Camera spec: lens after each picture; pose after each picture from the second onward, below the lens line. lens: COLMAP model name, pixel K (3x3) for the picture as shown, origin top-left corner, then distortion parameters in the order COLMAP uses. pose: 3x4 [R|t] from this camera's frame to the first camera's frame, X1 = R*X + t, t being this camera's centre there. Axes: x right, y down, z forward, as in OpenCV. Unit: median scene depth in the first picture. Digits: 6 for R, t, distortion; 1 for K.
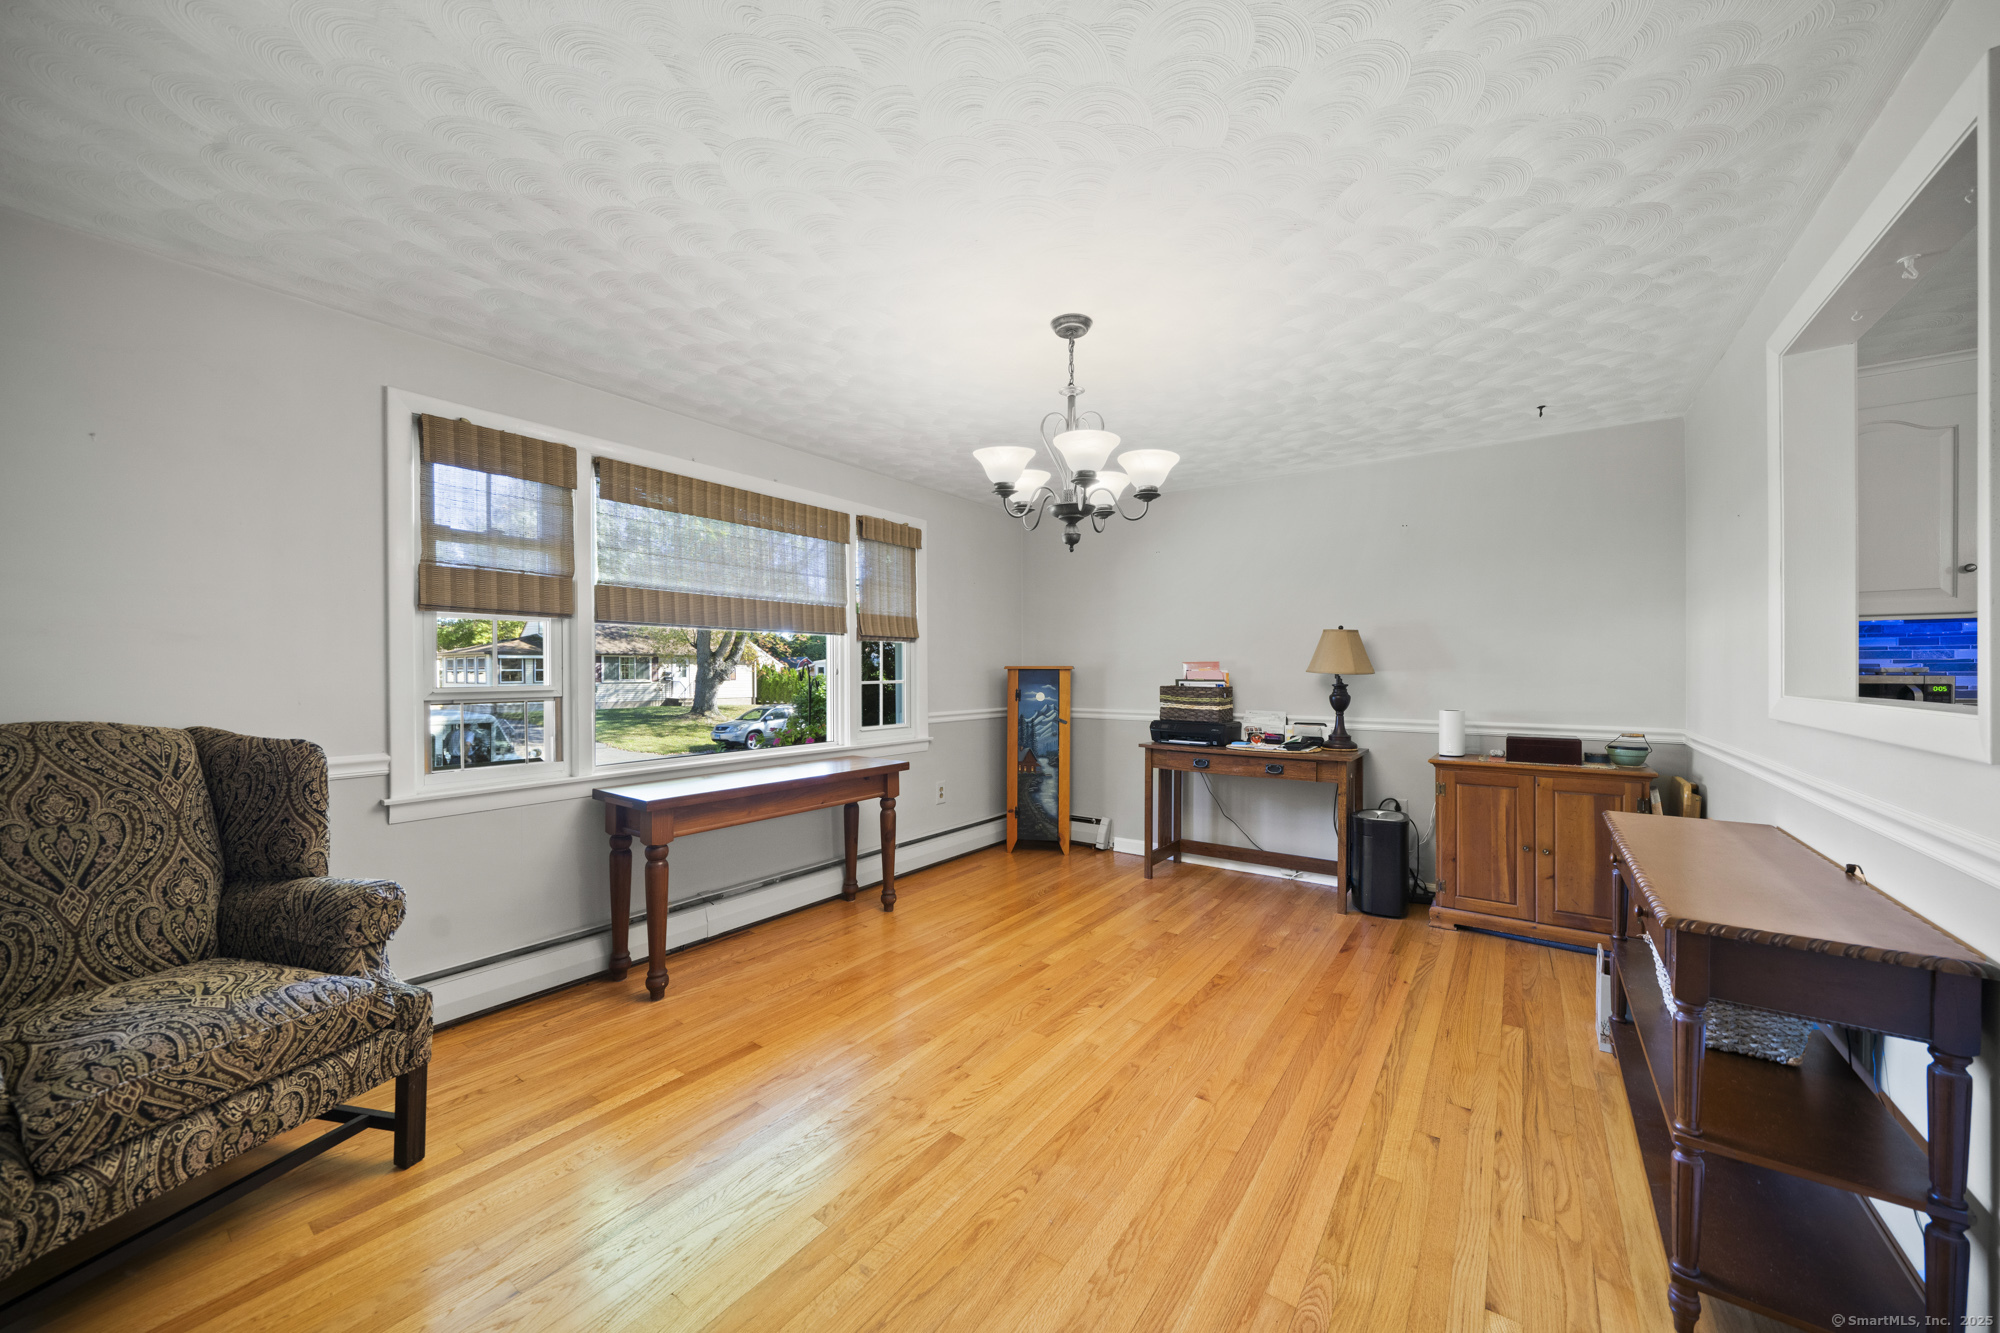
lens RADIAL K [[720.7, 0, 1005.7], [0, 720.7, 660.5], [0, 0, 1]] dist [-0.002231, -0.000115]
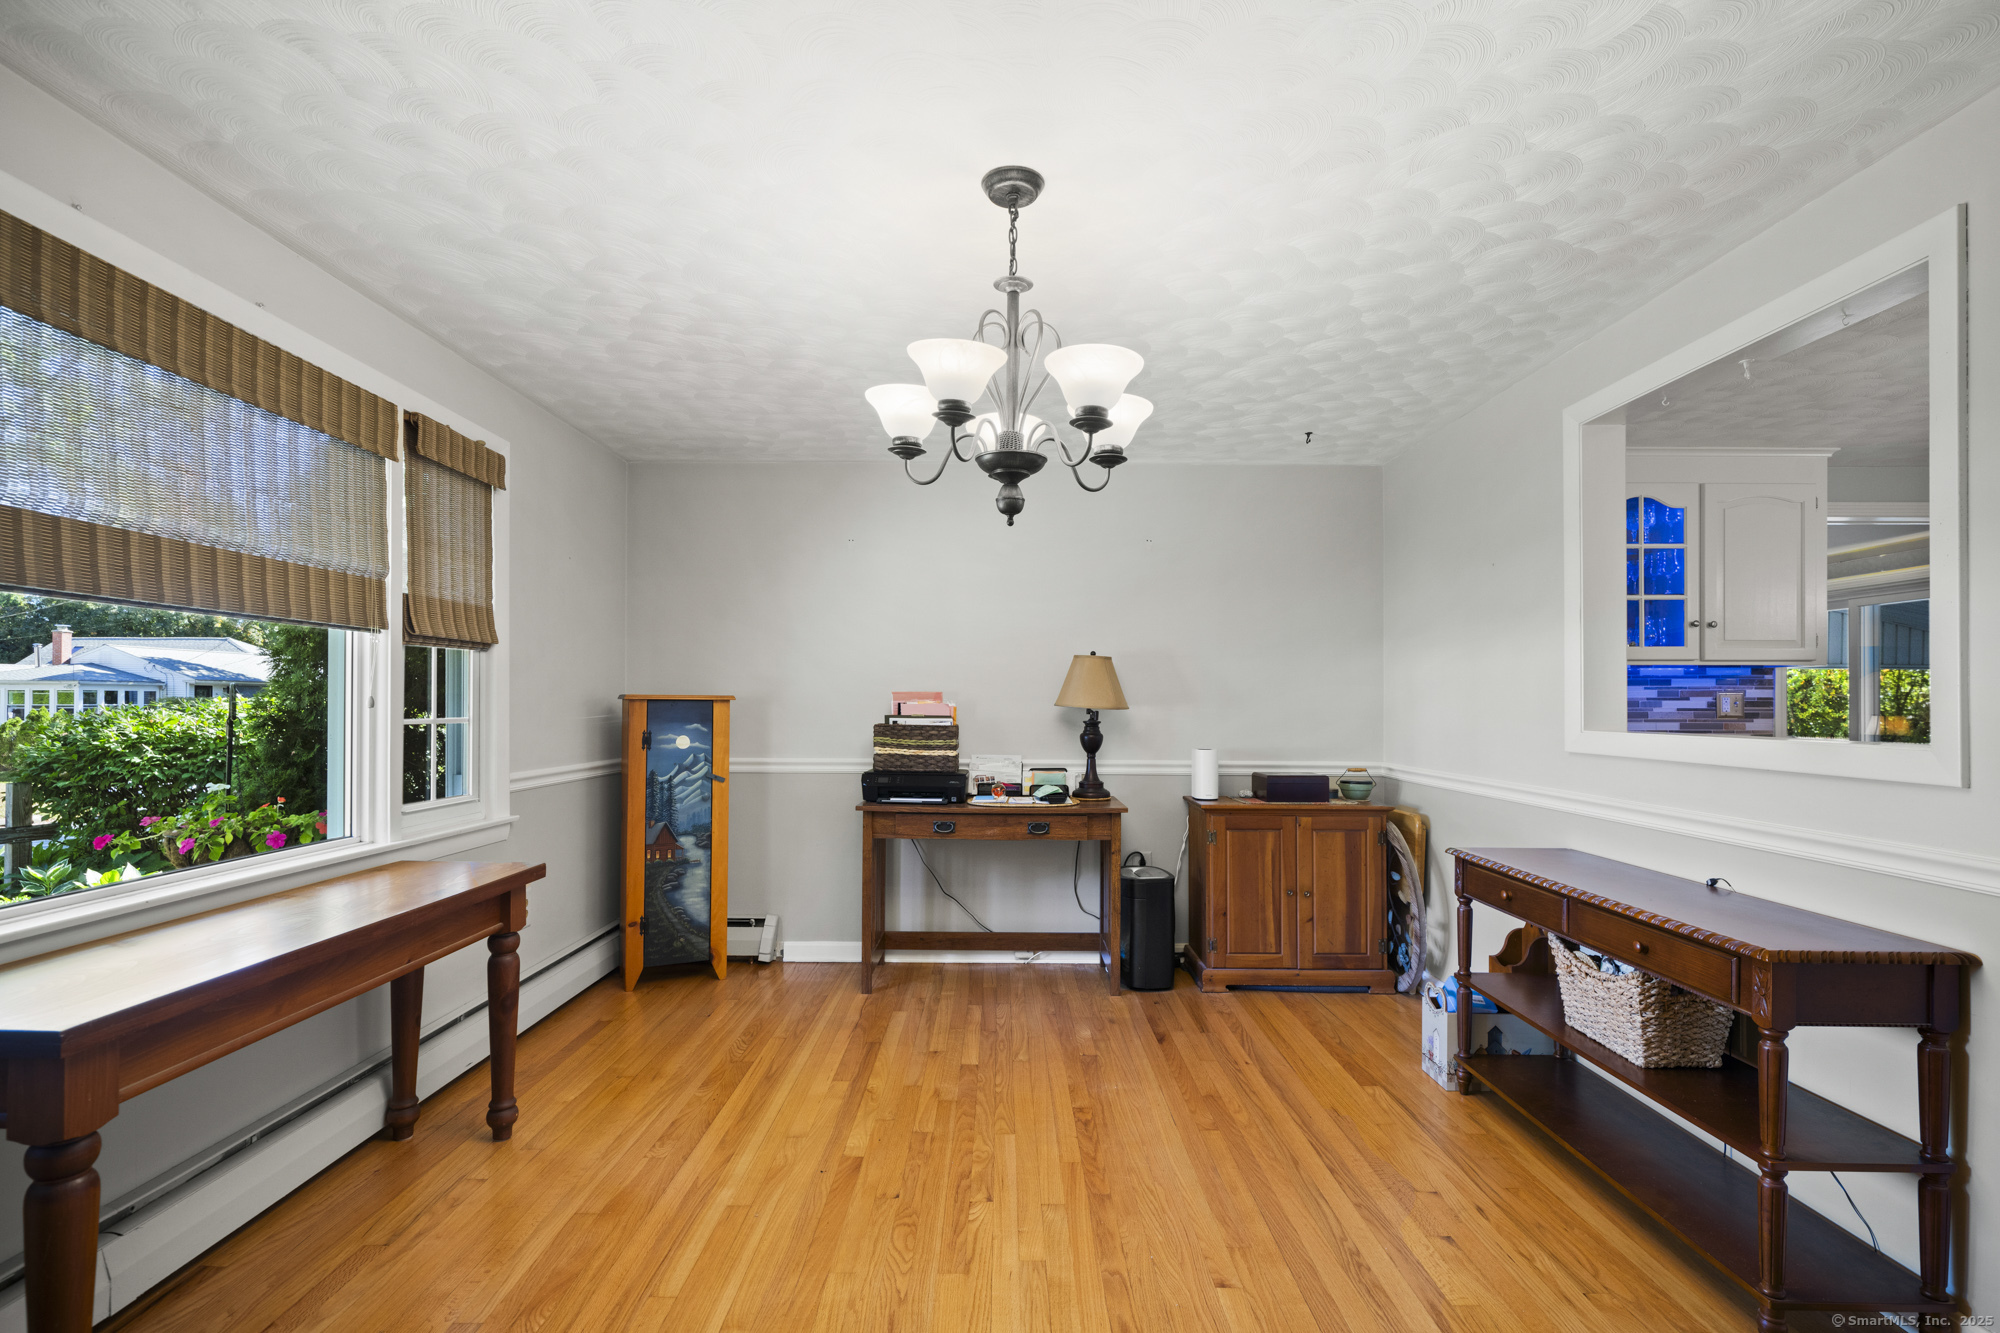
lens RADIAL K [[917.8, 0, 1000.7], [0, 917.8, 684.4], [0, 0, 1]] dist [0.001114, 0.000275]
pose [[0.812725, 0.017492, 0.582384, -0.247678], [-0.014554, 0.999847, -0.009720, 0.002359], [-0.582465, -0.000576, 0.812855, 0.194556]]
